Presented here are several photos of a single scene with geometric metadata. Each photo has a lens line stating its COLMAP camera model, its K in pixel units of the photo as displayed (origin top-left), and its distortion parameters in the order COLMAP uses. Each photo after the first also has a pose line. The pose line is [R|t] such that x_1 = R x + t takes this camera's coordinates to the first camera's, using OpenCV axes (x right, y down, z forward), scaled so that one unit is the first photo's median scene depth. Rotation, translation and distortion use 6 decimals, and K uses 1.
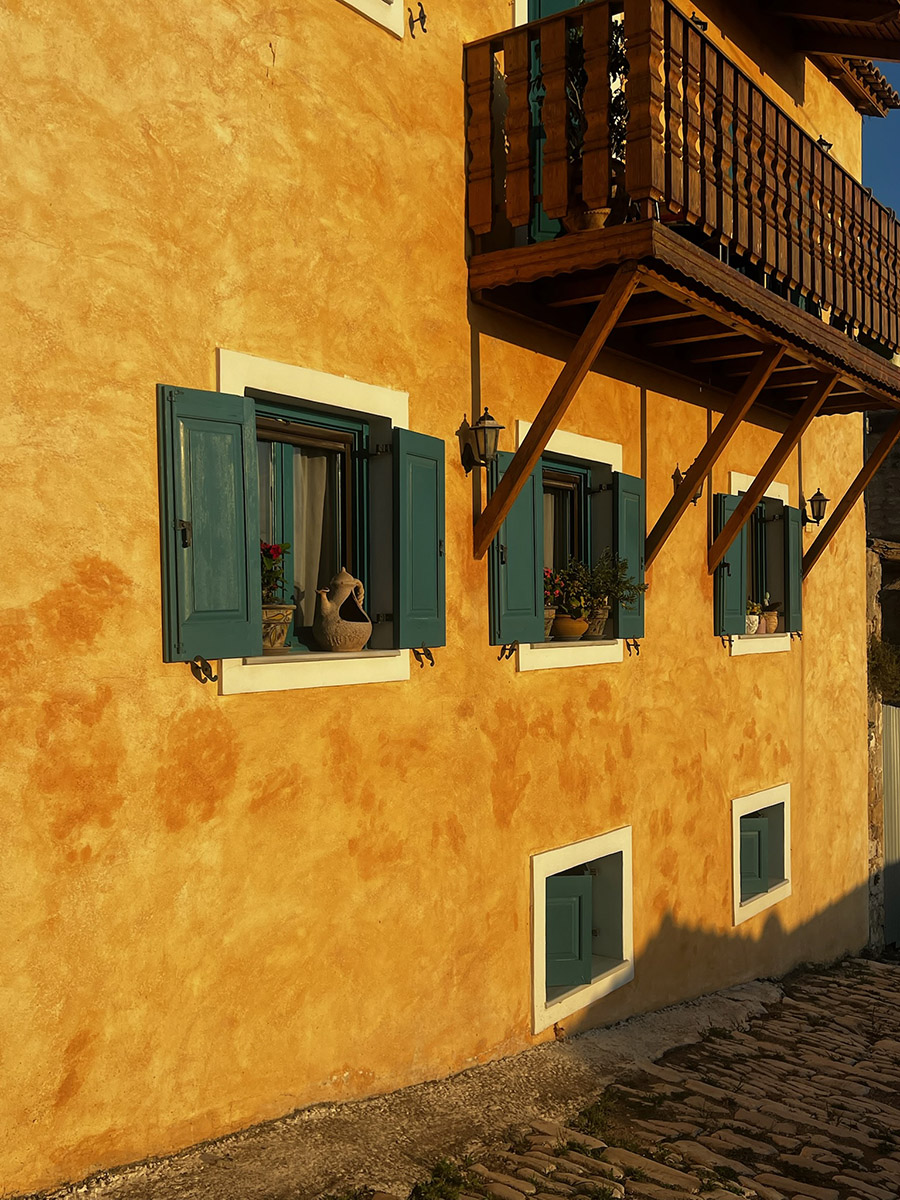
lens RADIAL K [[1096.4, 0, 450.0], [0, 1096.4, 600.0], [0, 0, 1]] dist [0.063362, -0.081738]
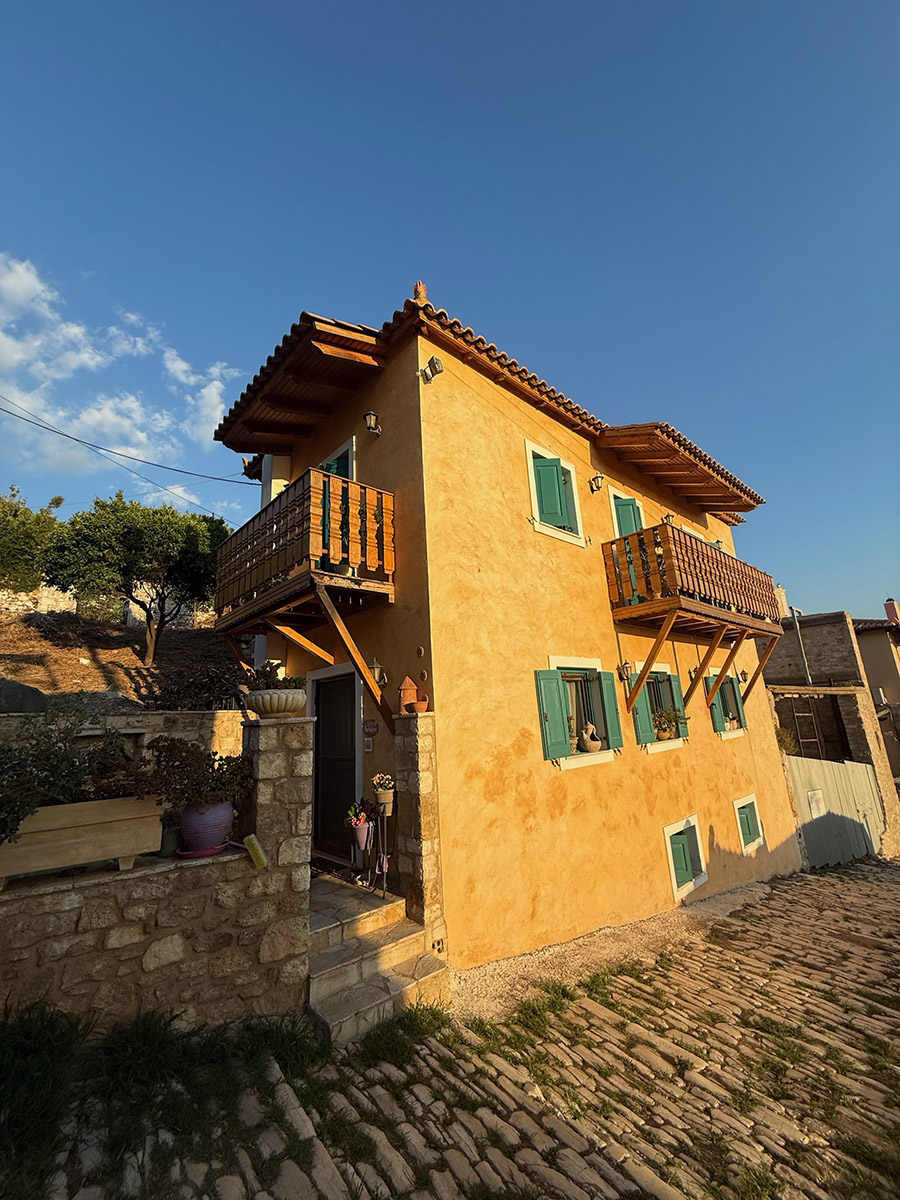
lens RADIAL K [[453.4, 0, 450.0], [0, 453.4, 600.0], [0, 0, 1]] dist [-0.000599, -0.000321]
pose [[0.977001, -0.094283, -0.191256, -0.184382], [0.049189, 0.972398, -0.228083, -0.082929], [0.207482, 0.213430, 0.954672, -0.286839]]
